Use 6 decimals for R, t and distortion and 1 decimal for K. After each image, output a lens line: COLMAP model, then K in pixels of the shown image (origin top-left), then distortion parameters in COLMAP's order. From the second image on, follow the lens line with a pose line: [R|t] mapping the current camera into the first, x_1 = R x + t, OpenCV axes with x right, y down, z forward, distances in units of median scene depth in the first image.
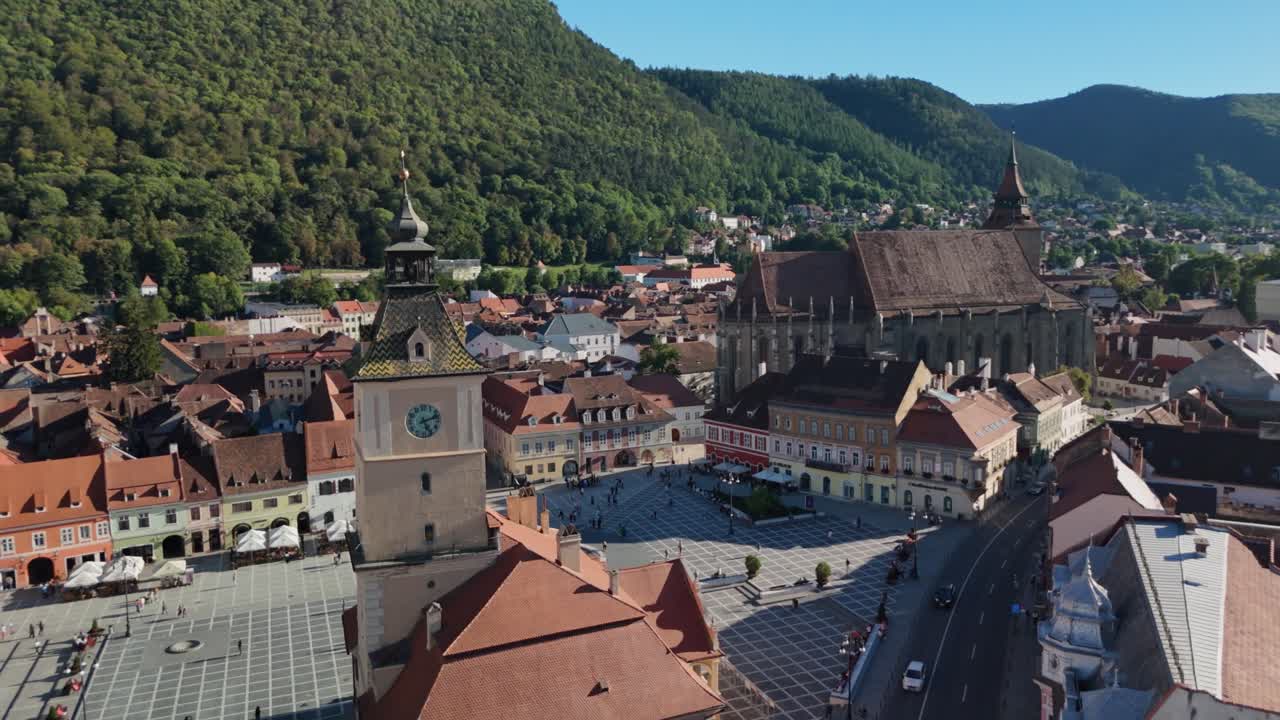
lens RADIAL K [[881.0, 0, 640.0], [0, 881.0, 360.0], [0, 0, 1]] dist [-0.000265, 0.000160]
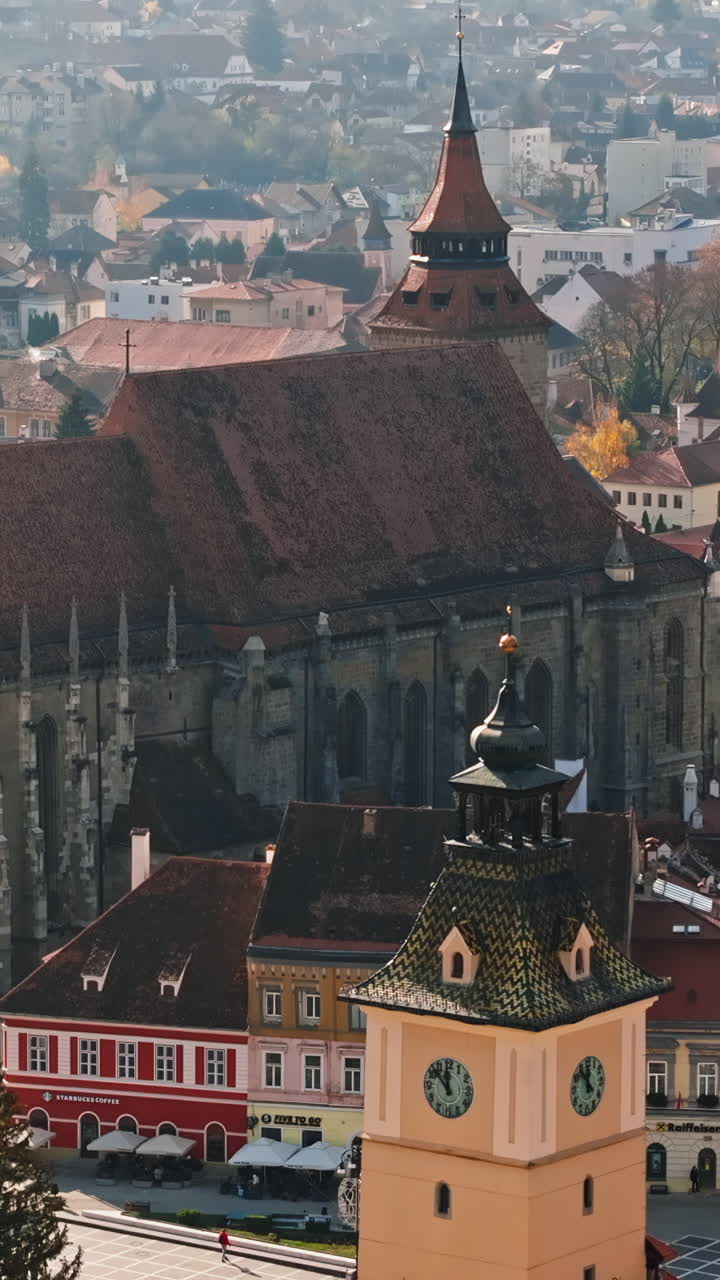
lens RADIAL K [[4489.0, 0, 360.0], [0, 4489.0, 640.0], [0, 0, 1]] dist [-0.032422, 0.397012]
pose [[0.836356, -0.056118, 0.545307, -0.814588], [0.048533, 0.998420, 0.028312, -0.129732], [-0.546034, 0.002787, 0.837758, -0.567810]]
